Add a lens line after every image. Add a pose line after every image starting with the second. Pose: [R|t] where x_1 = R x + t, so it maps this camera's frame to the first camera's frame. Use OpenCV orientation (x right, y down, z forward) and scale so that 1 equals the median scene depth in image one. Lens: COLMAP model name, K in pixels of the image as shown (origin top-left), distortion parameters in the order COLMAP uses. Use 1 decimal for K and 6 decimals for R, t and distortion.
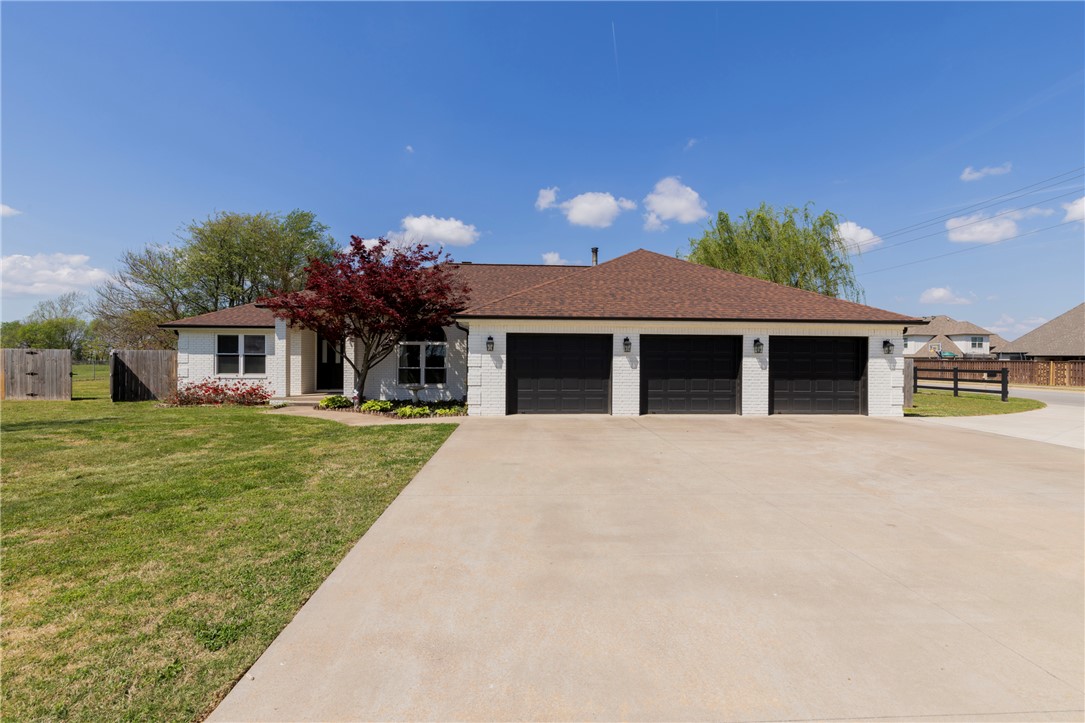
lens RADIAL K [[489.7, 0, 558.4], [0, 489.7, 368.3], [0, 0, 1]] dist [-0.000268, -0.000603]
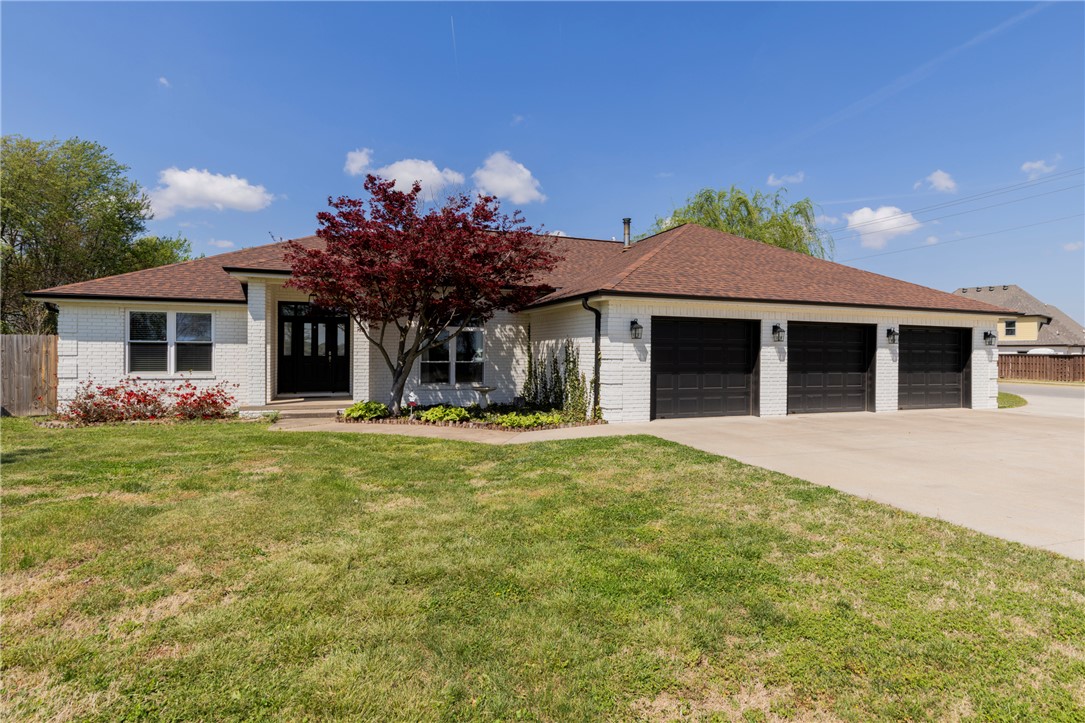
lens RADIAL K [[552.1, 0, 540.4], [0, 552.1, 367.1], [0, 0, 1]] dist [-0.015112, 0.001311]
pose [[0.956895, -0.006851, 0.290354, -0.394279], [0.004641, 0.999955, 0.008300, 0.000965], [-0.290397, -0.006595, 0.956883, 0.155937]]
